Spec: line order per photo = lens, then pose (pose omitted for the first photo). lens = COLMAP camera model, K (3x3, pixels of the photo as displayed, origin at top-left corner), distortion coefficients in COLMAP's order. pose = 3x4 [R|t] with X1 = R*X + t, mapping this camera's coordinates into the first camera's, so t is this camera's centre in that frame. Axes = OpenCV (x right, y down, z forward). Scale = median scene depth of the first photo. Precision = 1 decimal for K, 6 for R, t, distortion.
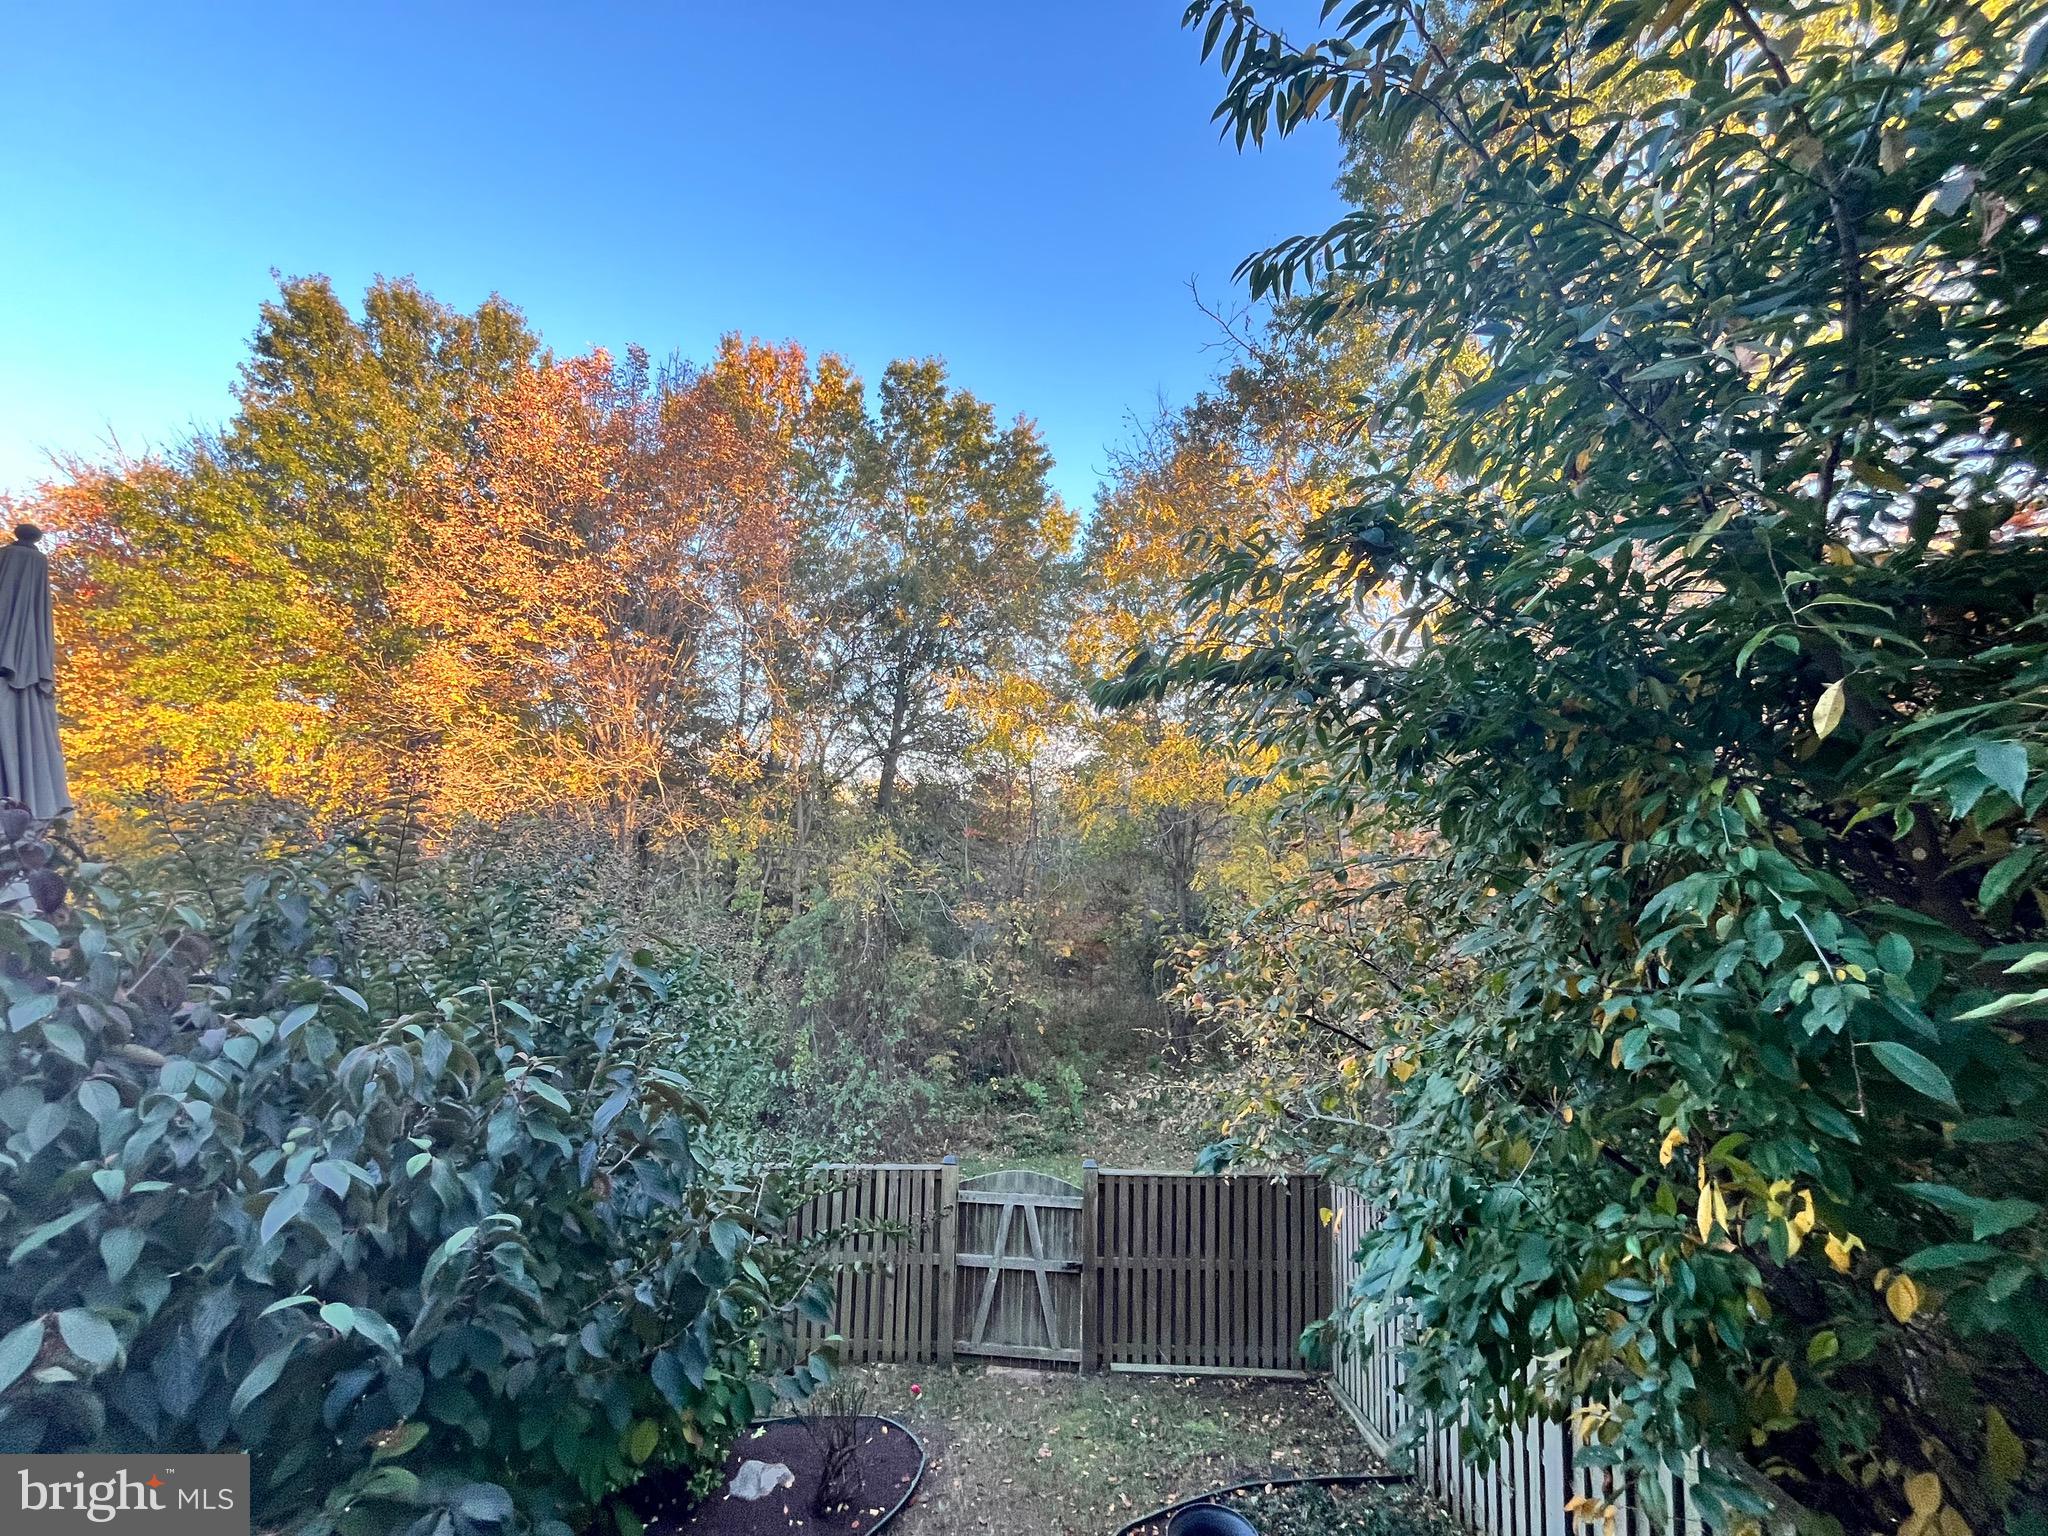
lens RADIAL K [[837.9, 0, 1023.5], [0, 837.9, 767.7], [0, 0, 1]] dist [-0.001811, -0.001040]
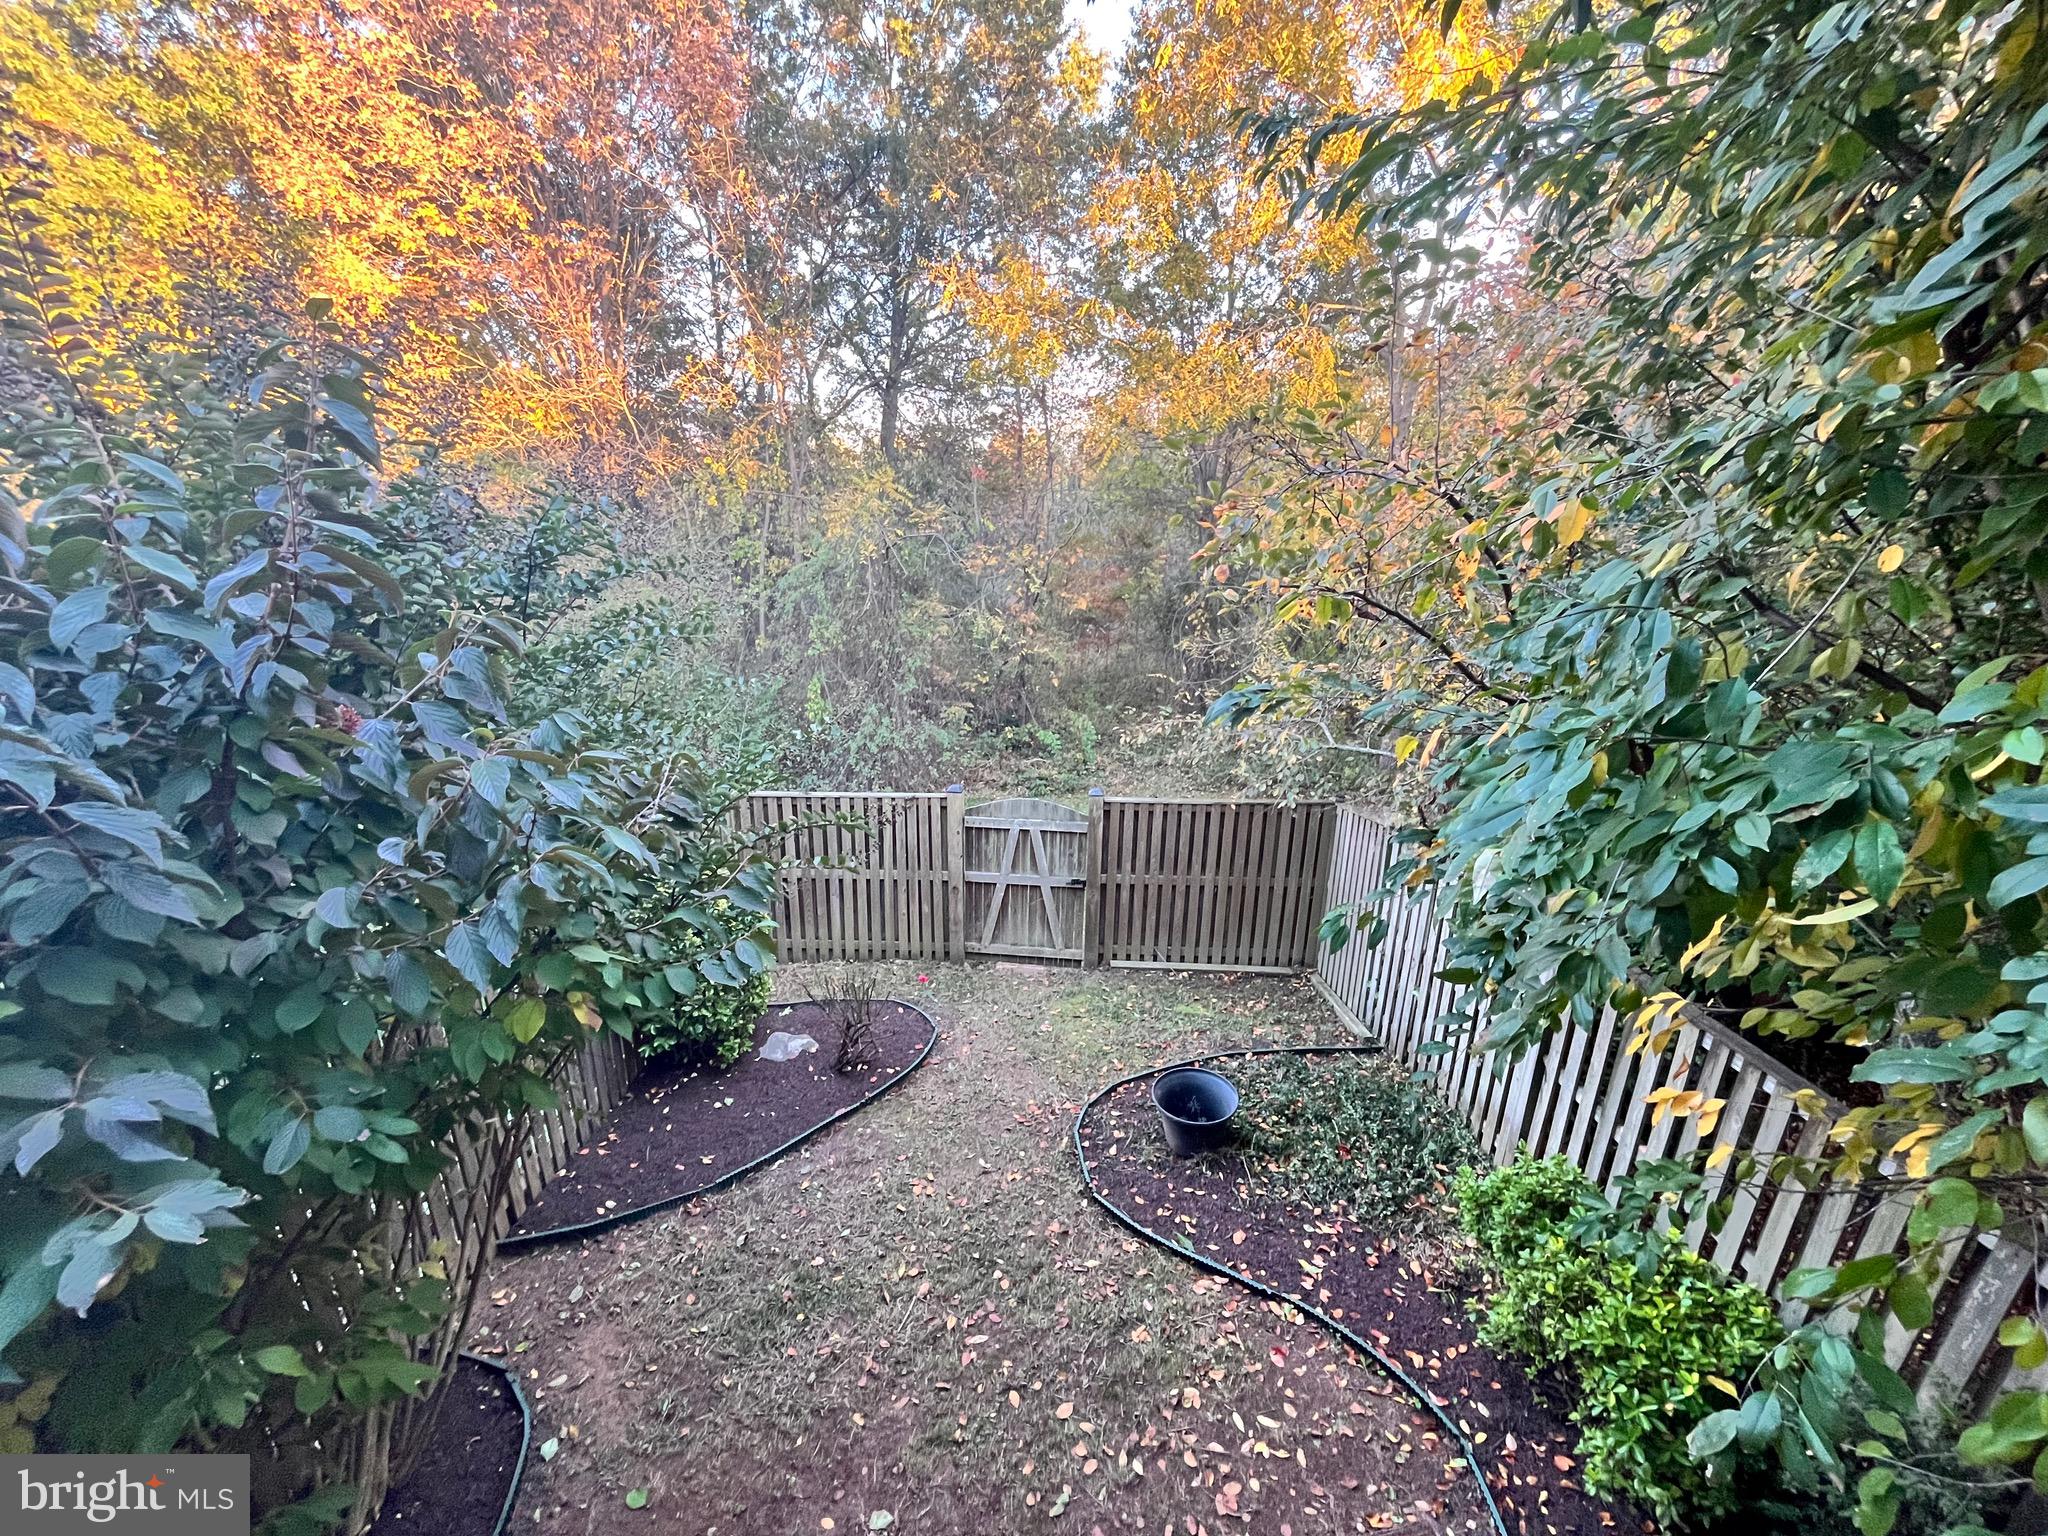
lens RADIAL K [[837.9, 0, 1023.4], [0, 837.9, 768.8], [0, 0, 1]] dist [-0.001811, -0.001040]
pose [[0.999680, -0.000756, -0.025282, 0.008918], [0.010299, 0.925108, 0.379564, 0.032705], [0.023102, -0.379703, 0.924820, 0.042087]]
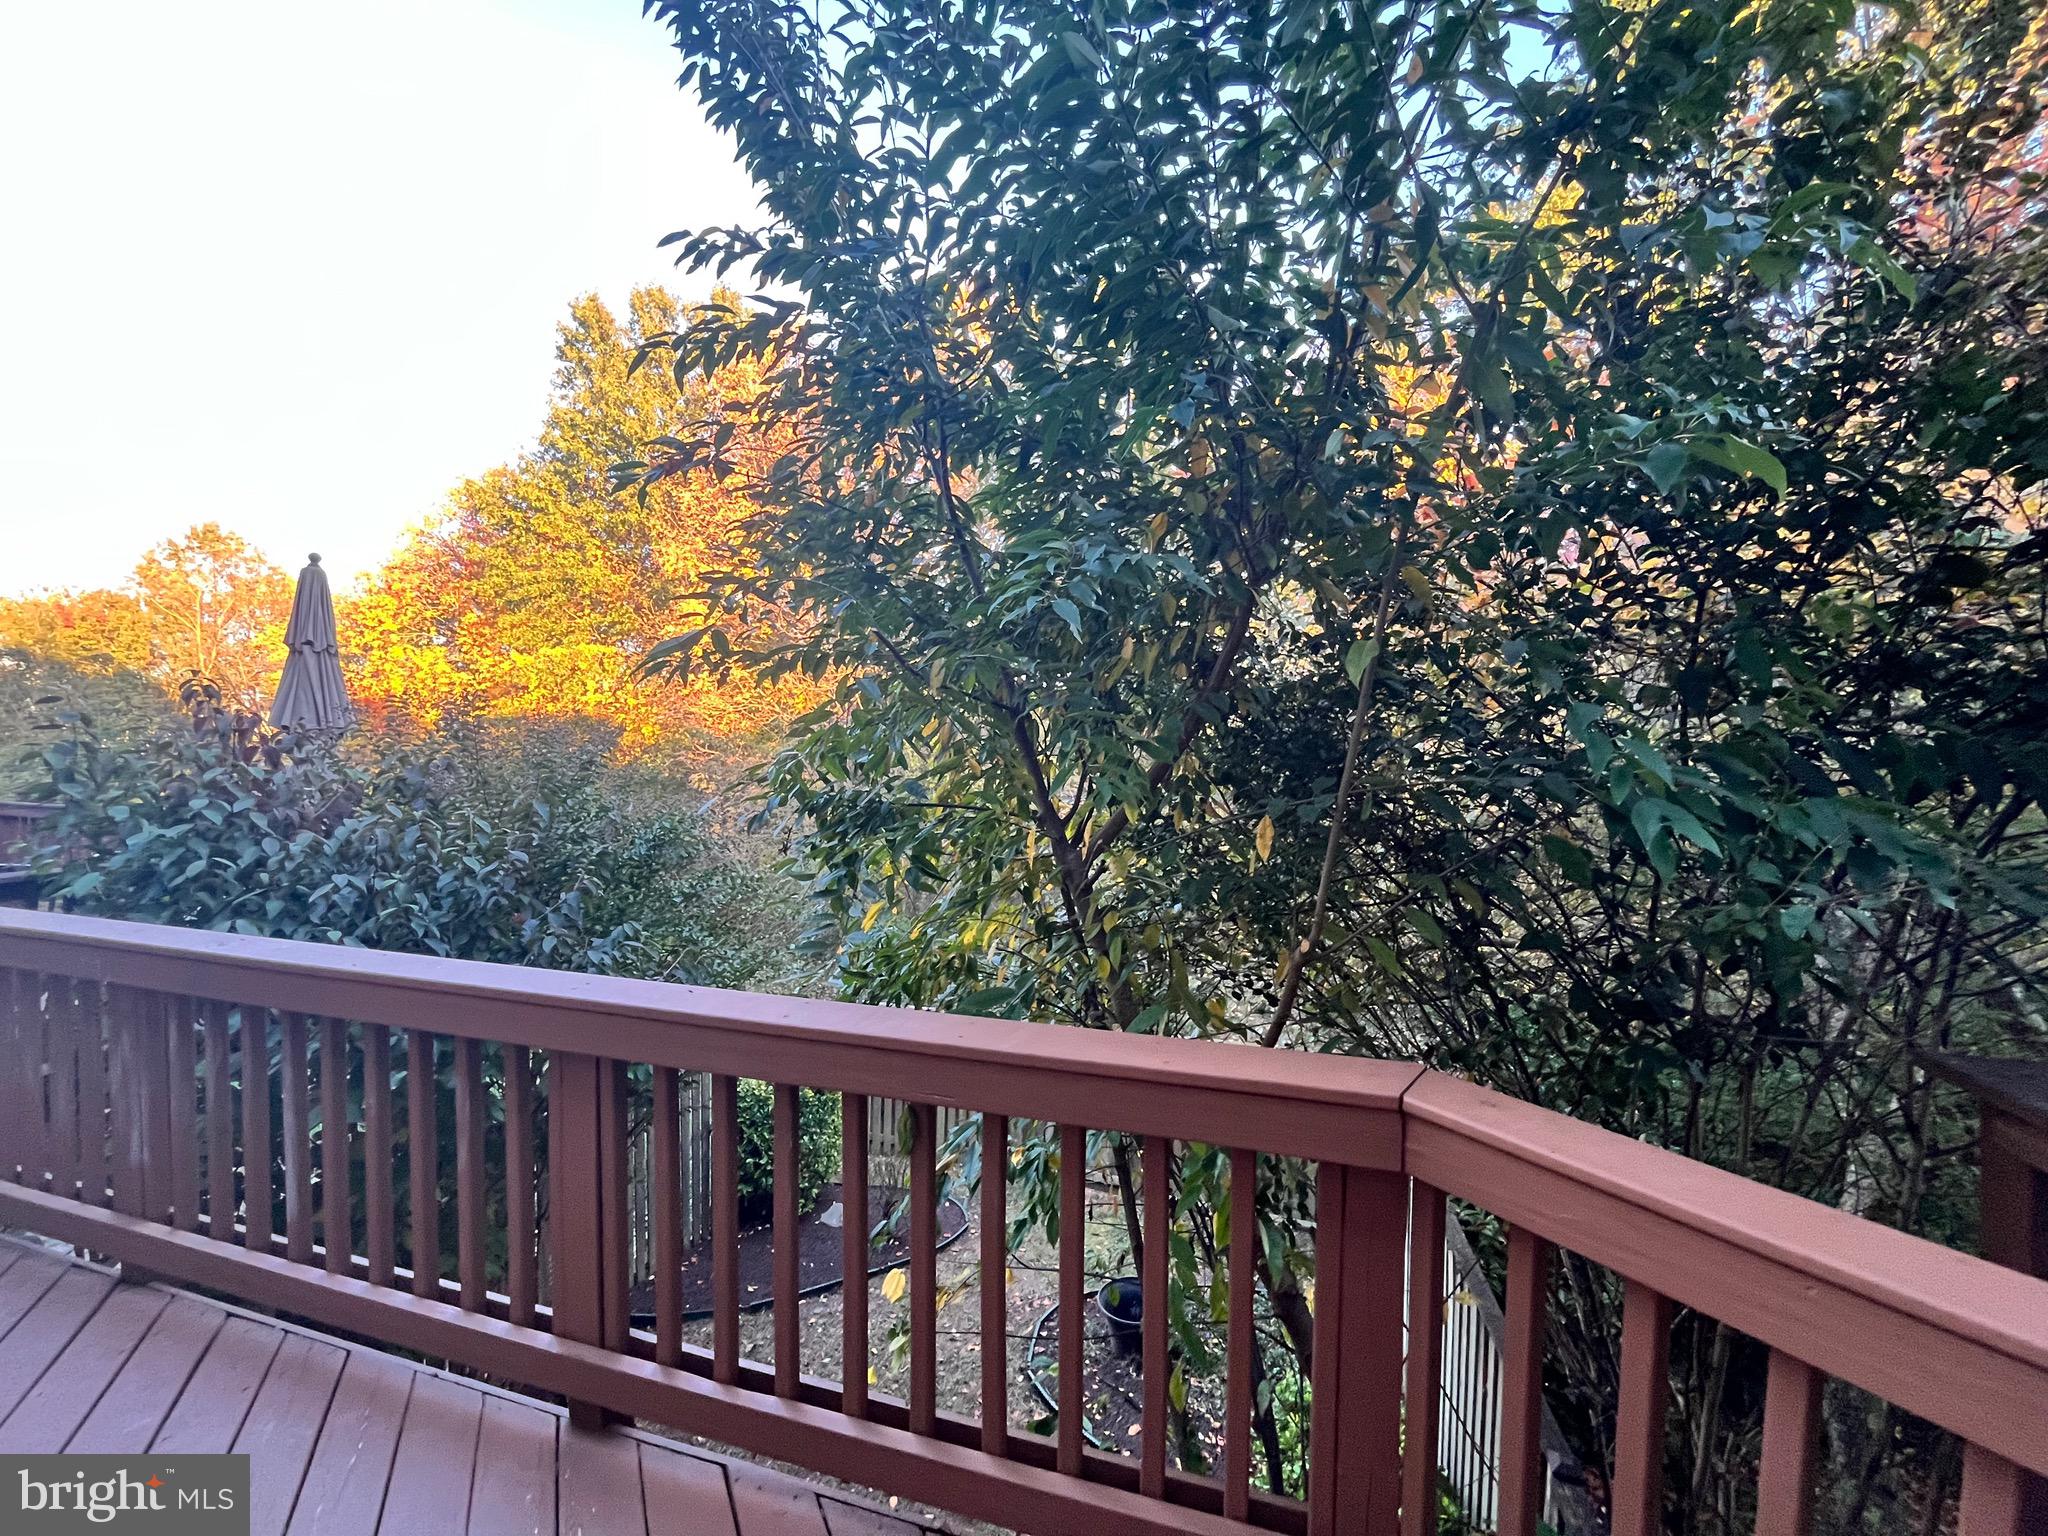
lens RADIAL K [[837.9, 0, 1023.5], [0, 837.9, 764.7], [0, 0, 1]] dist [-0.001811, -0.001040]
pose [[0.955930, -0.003822, -0.293569, 0.126023], [0.033195, 0.994911, 0.095138, 0.003630], [0.291711, -0.100690, 0.951192, -0.043267]]
